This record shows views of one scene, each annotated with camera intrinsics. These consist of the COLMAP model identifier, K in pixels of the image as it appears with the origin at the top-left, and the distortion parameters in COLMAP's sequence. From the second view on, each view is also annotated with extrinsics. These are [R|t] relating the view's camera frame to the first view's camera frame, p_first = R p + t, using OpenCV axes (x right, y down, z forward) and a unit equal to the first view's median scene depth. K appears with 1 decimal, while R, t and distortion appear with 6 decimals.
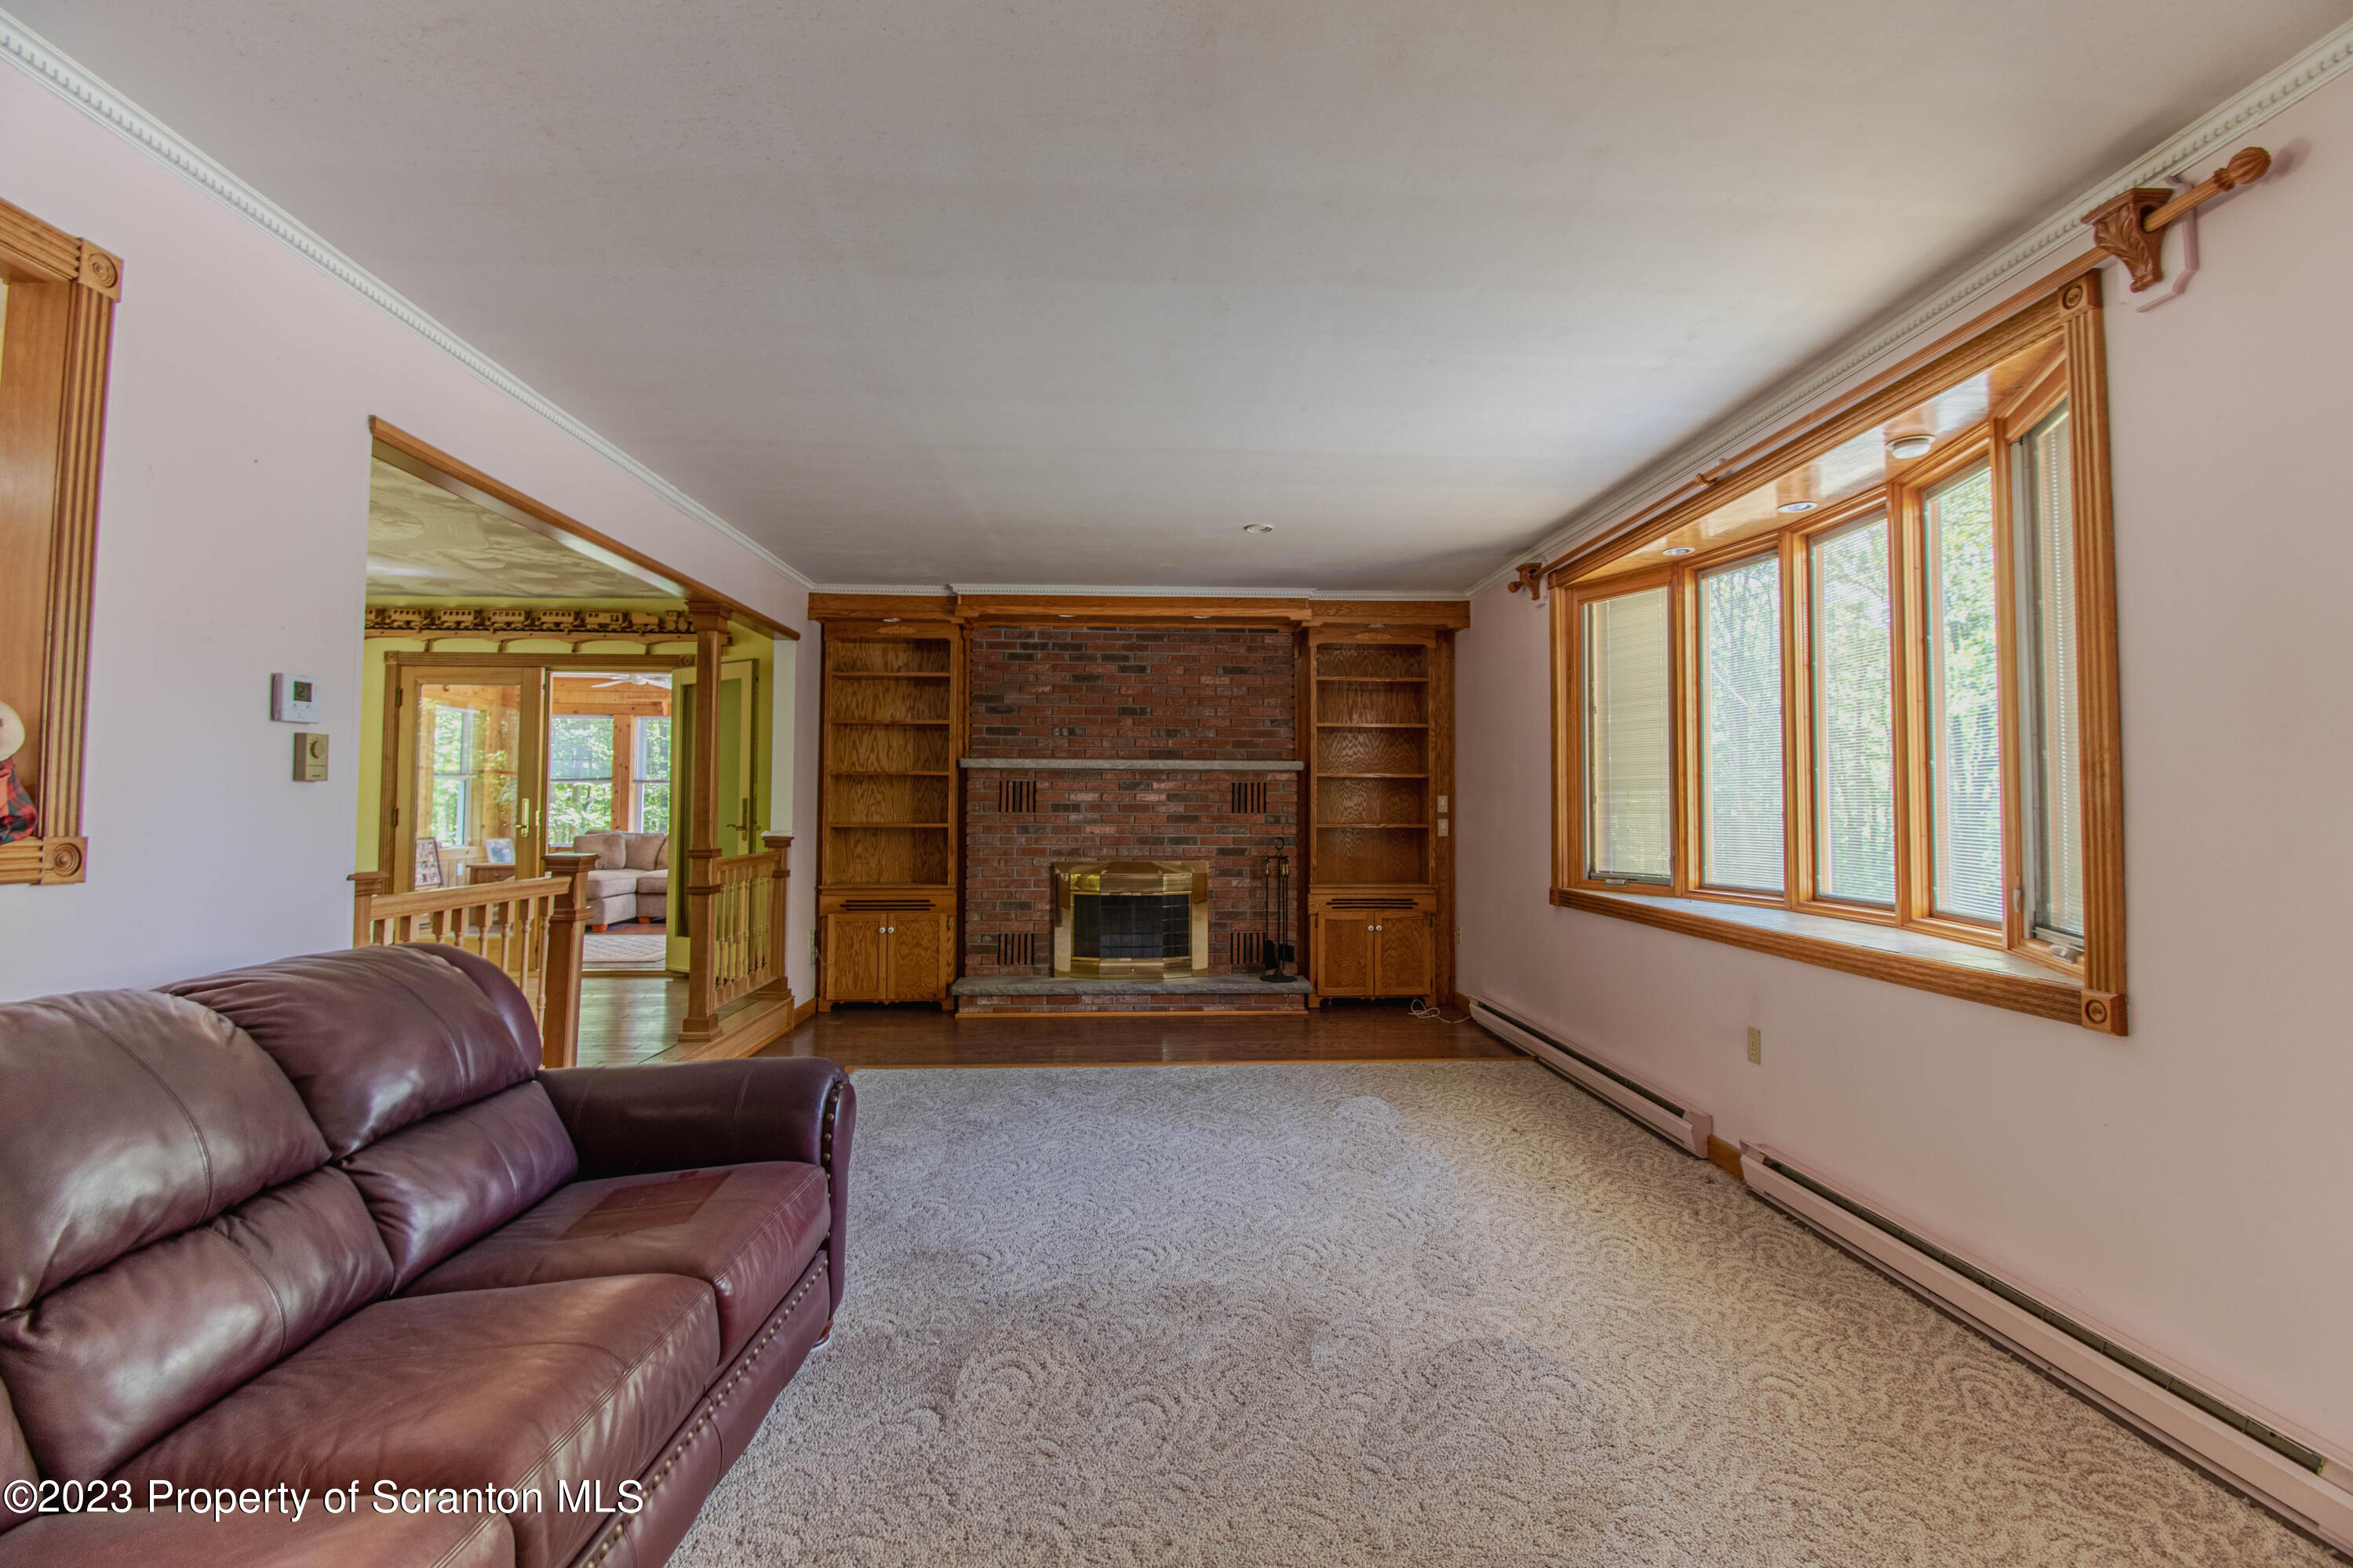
lens RADIAL K [[1045.5, 0, 1181.3], [0, 1045.5, 773.5], [0, 0, 1]] dist [0.022378, -0.025394]
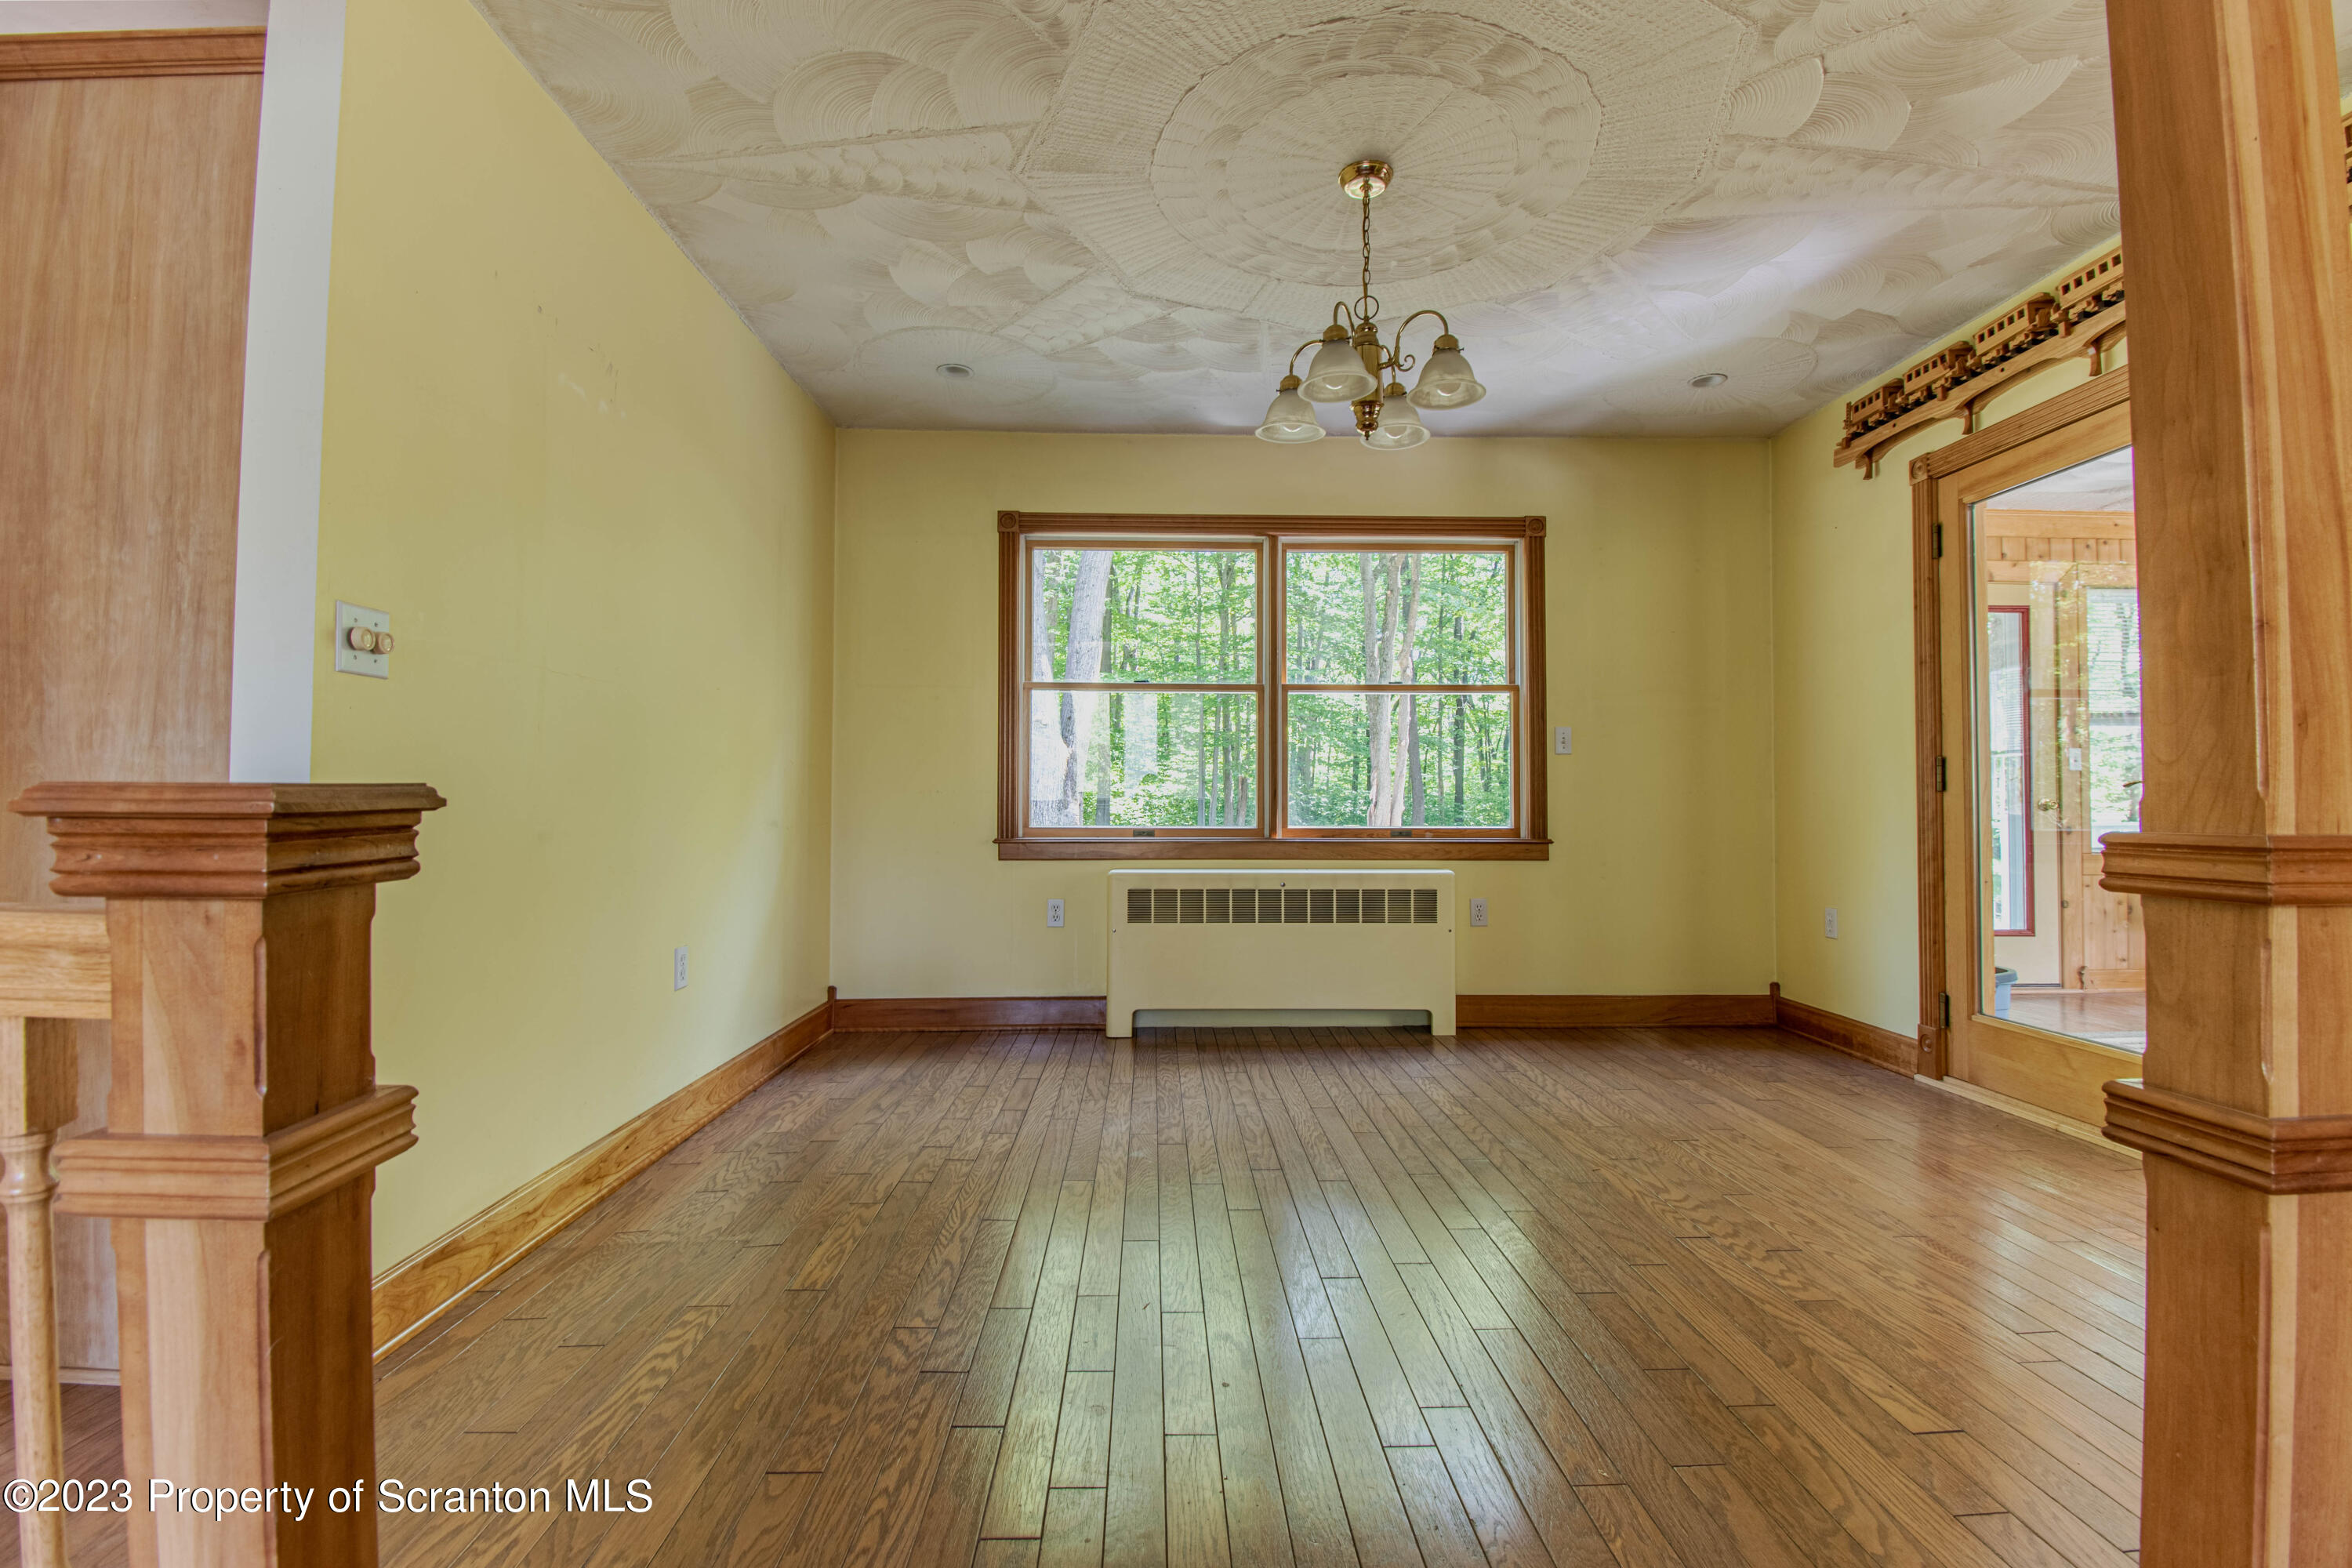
lens RADIAL K [[1045.2, 0, 1180.8], [0, 1045.2, 773.5], [0, 0, 1]] dist [0.022378, -0.025394]
pose [[-0.025405, -0.036104, -0.999025, -0.230277], [0.029107, 0.998897, -0.036839, 0.049245], [0.999253, -0.030015, -0.024326, 0.647374]]
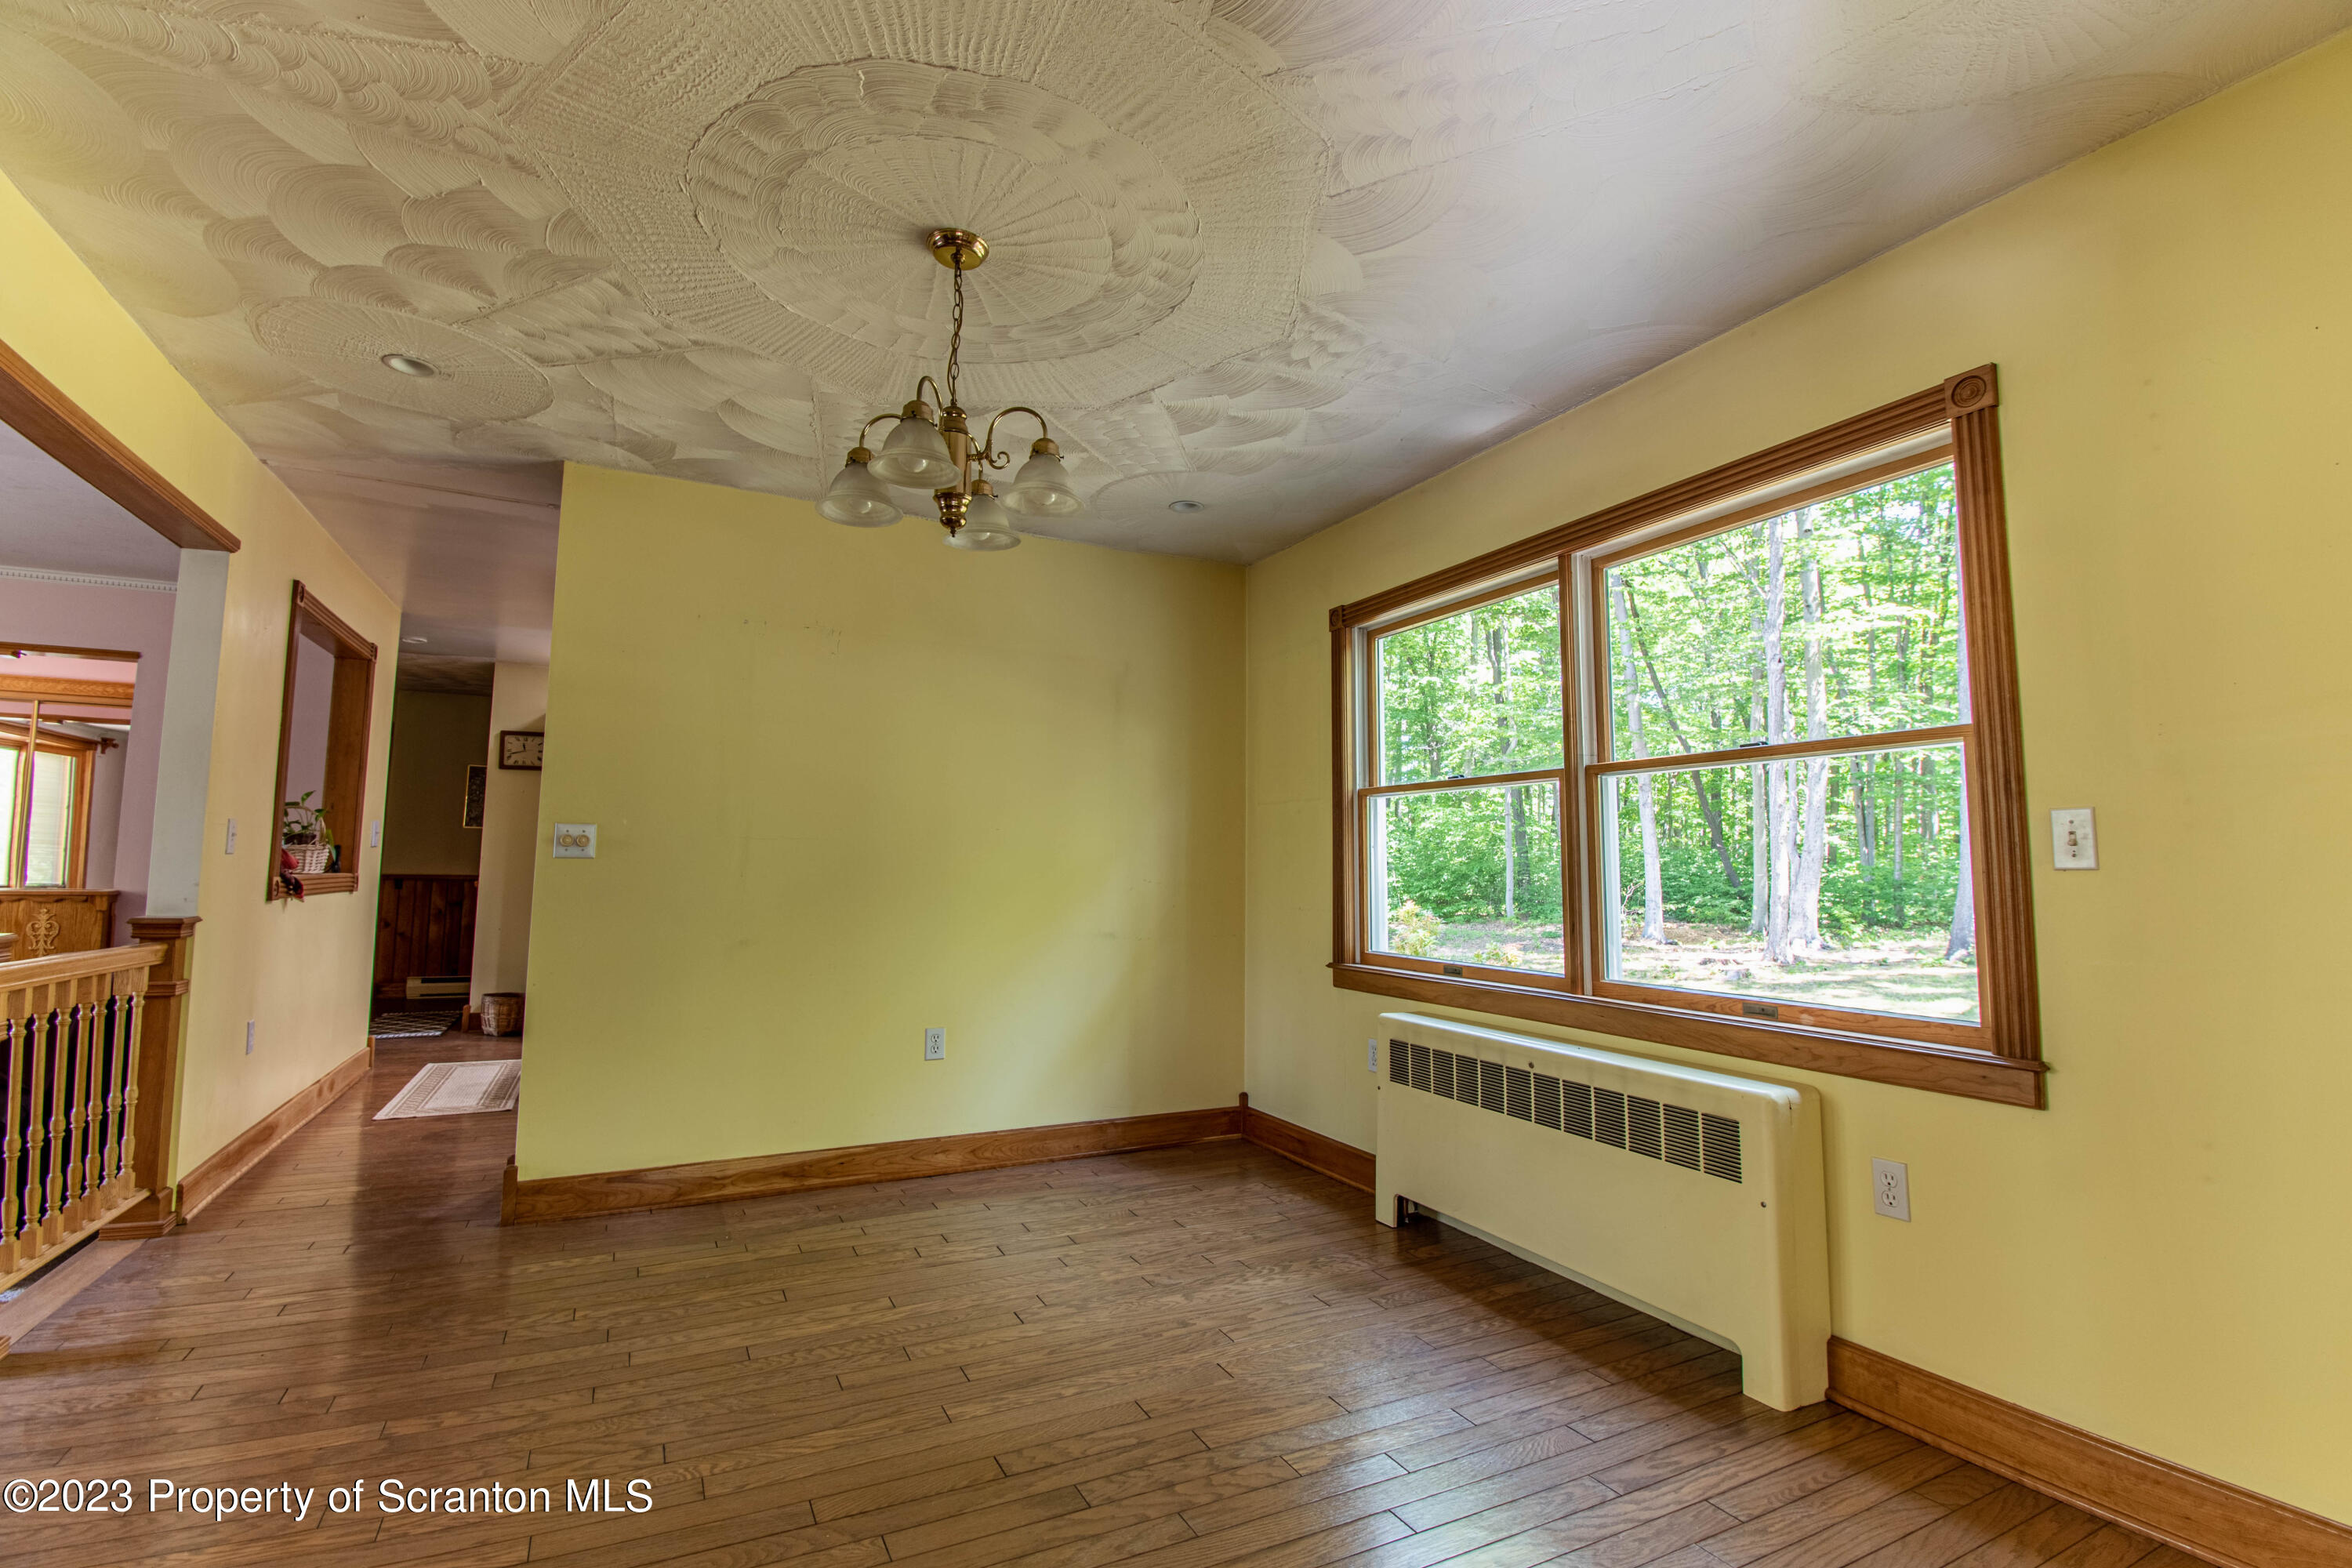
lens RADIAL K [[1052.1, 0, 1170.3], [0, 1052.1, 766.3], [0, 0, 1]] dist [0.013585, -0.025851]
pose [[-0.916777, -0.055614, -0.395508, -0.543935], [-0.003819, 0.991433, -0.130558, 0.030821], [0.399381, -0.118182, -0.909136, 1.030853]]
